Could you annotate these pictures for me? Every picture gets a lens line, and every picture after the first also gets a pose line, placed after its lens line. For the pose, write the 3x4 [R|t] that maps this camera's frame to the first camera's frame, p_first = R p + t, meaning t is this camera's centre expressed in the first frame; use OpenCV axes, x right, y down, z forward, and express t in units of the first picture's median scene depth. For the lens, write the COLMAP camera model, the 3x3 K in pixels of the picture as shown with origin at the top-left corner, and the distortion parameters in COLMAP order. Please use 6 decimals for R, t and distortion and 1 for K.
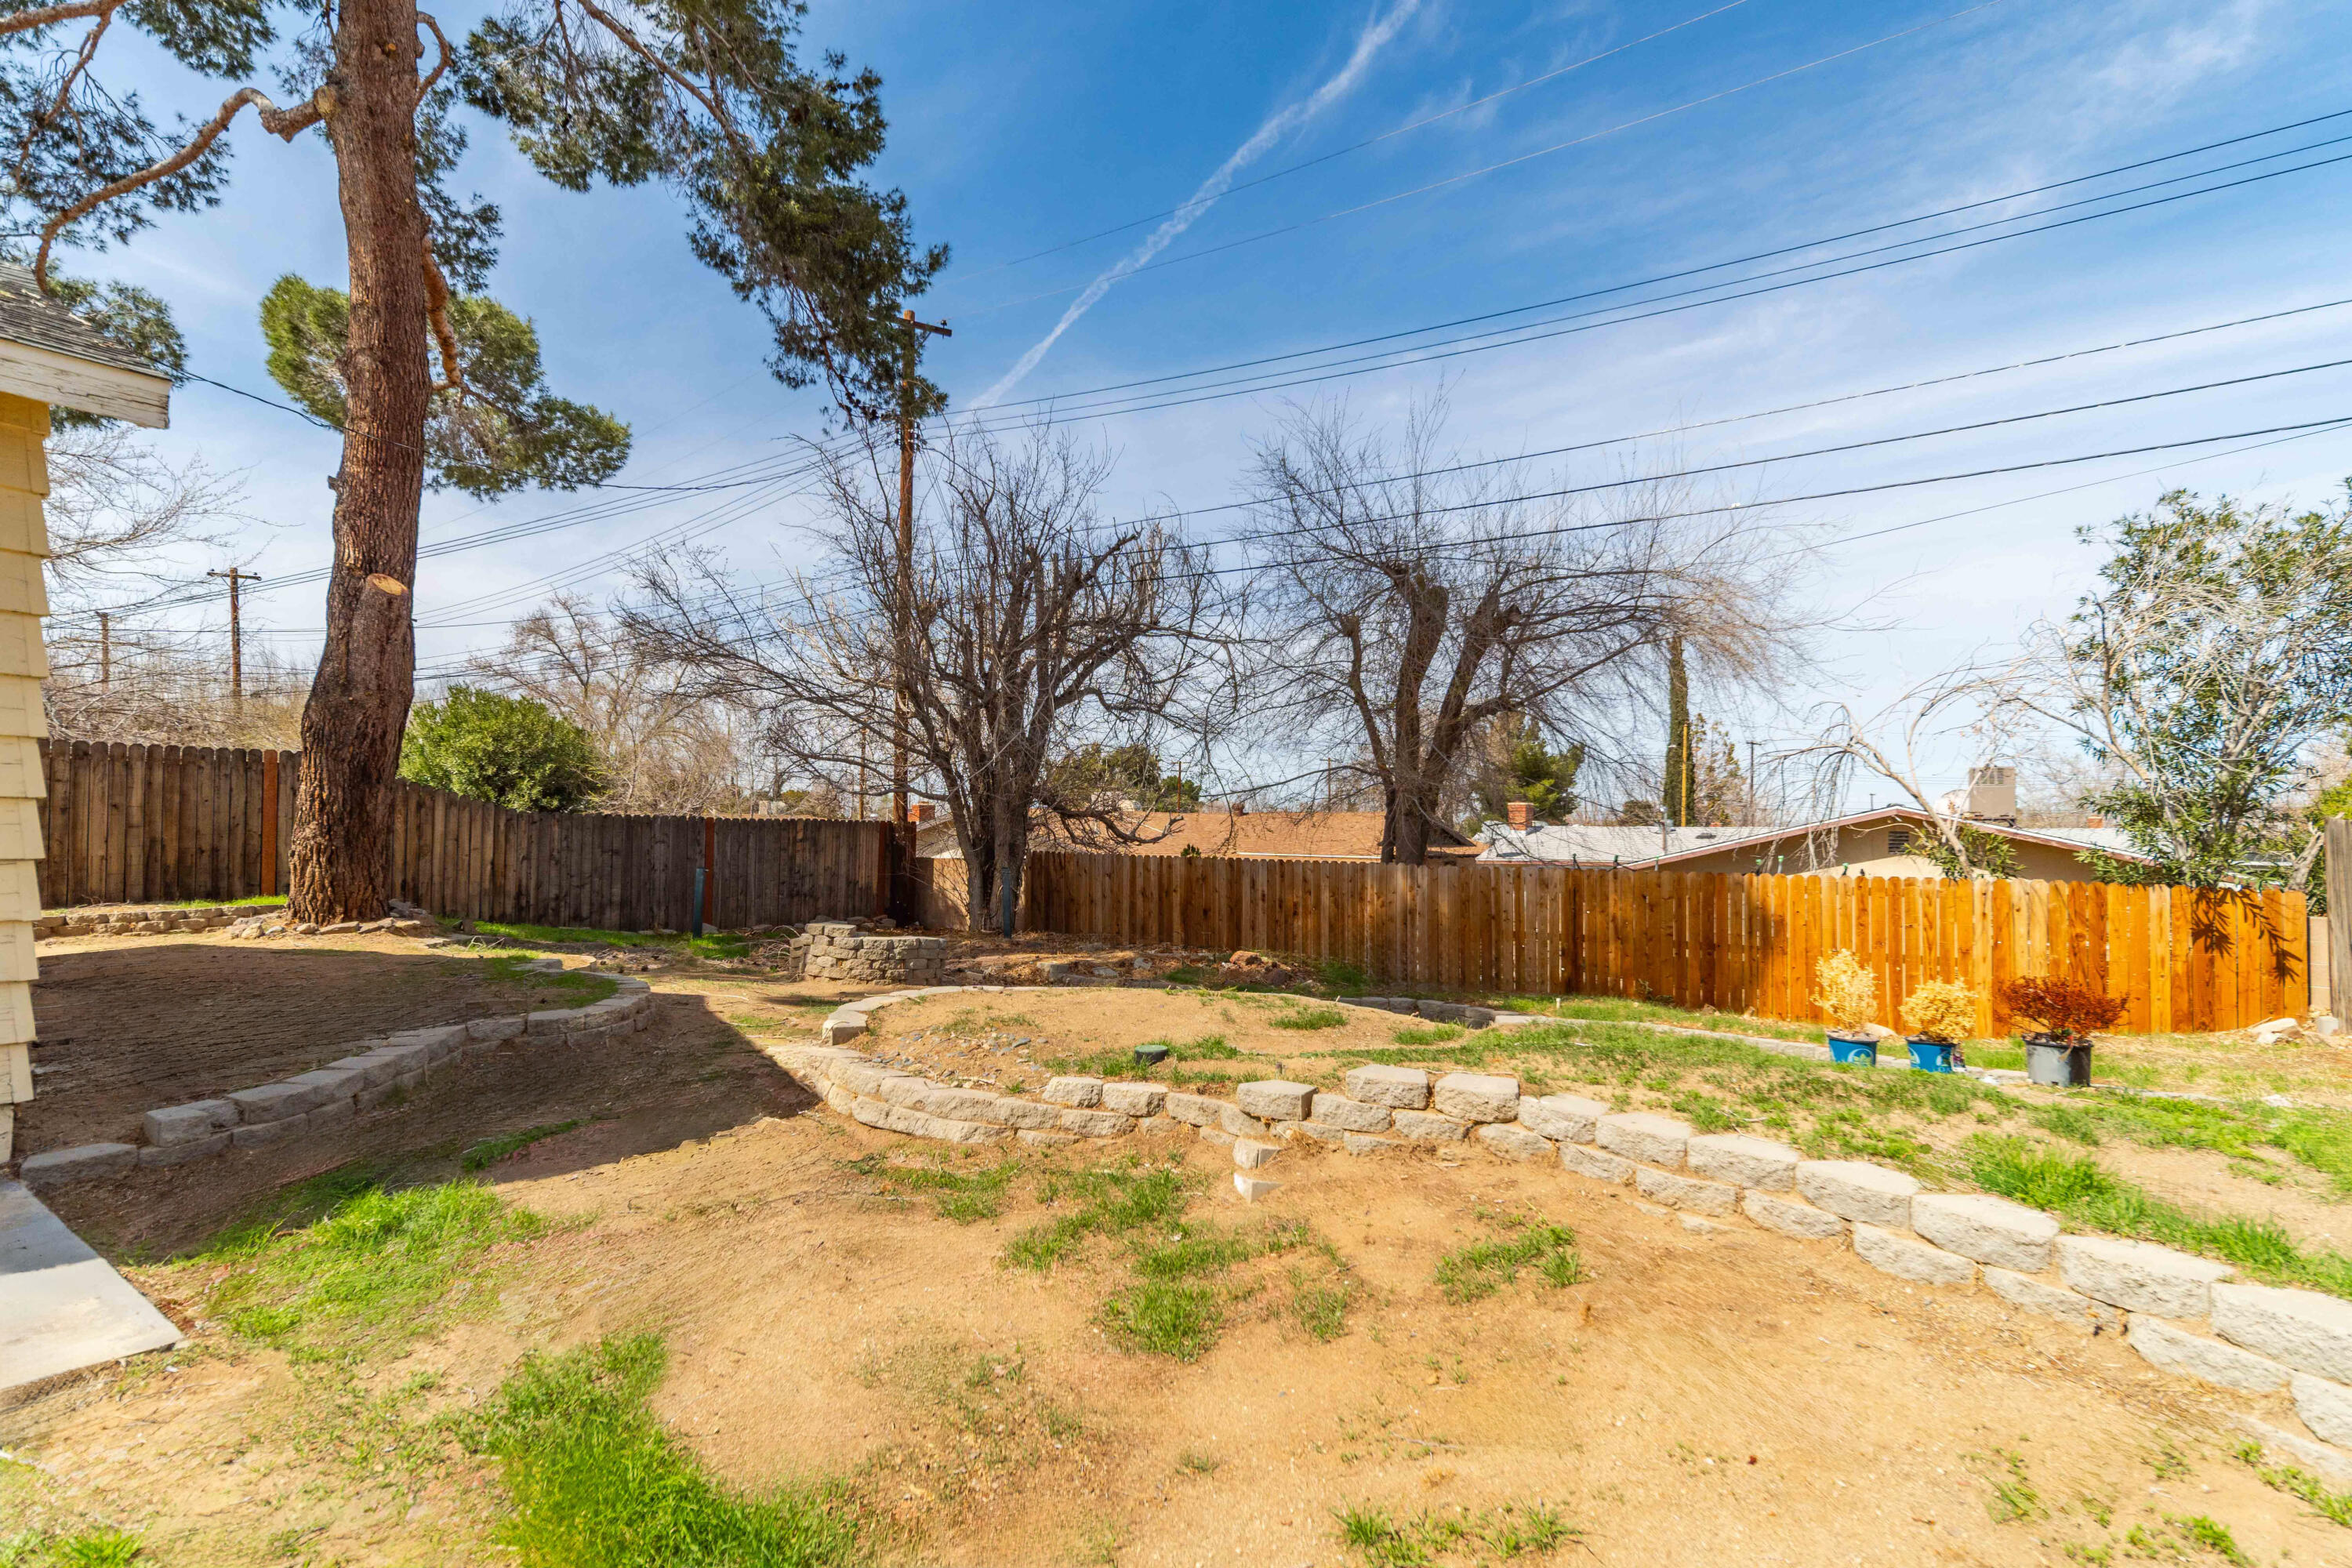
lens RADIAL K [[1146.1, 0, 1170.9], [0, 1146.1, 765.6], [0, 0, 1]] dist [0.003006, 0.001165]
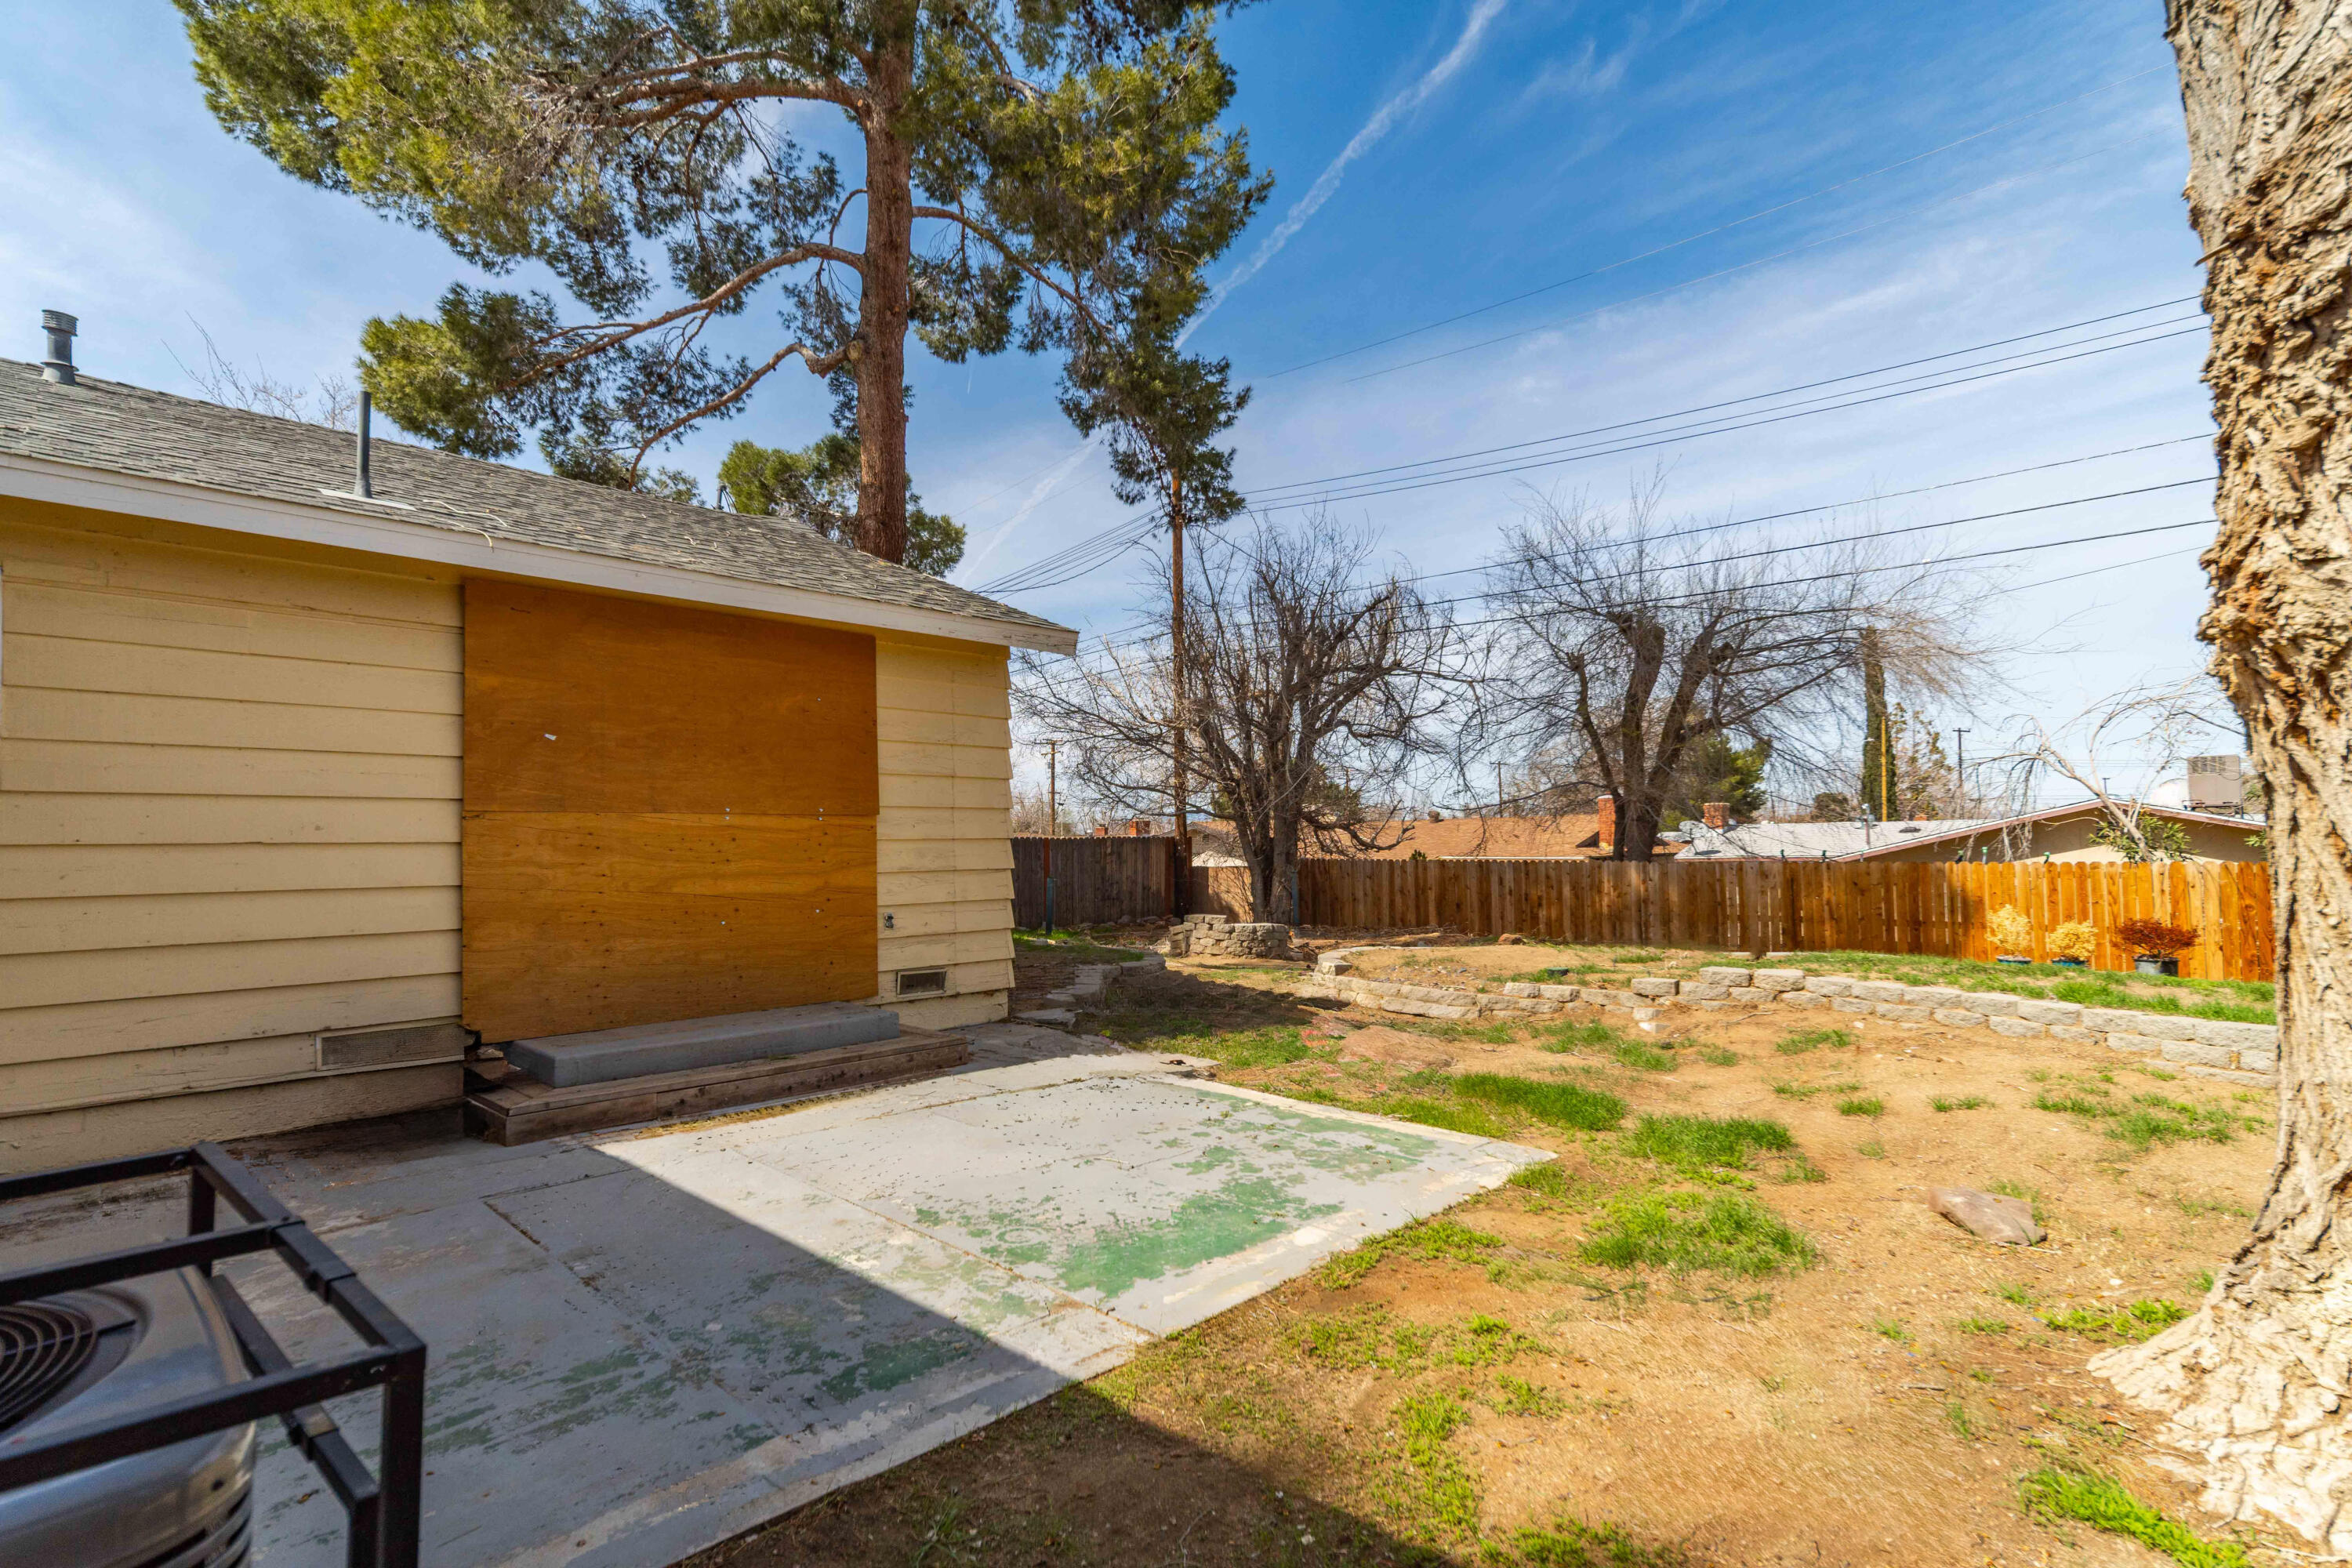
lens RADIAL K [[1113.1, 0, 1174.9], [0, 1113.1, 776.2], [0, 0, 1]] dist [0.010103, 0.000519]
pose [[0.989079, -0.034433, -0.143308, -0.104232], [0.034375, 0.999405, -0.002886, -0.016701], [0.143322, -0.002072, 0.989674, -0.225554]]
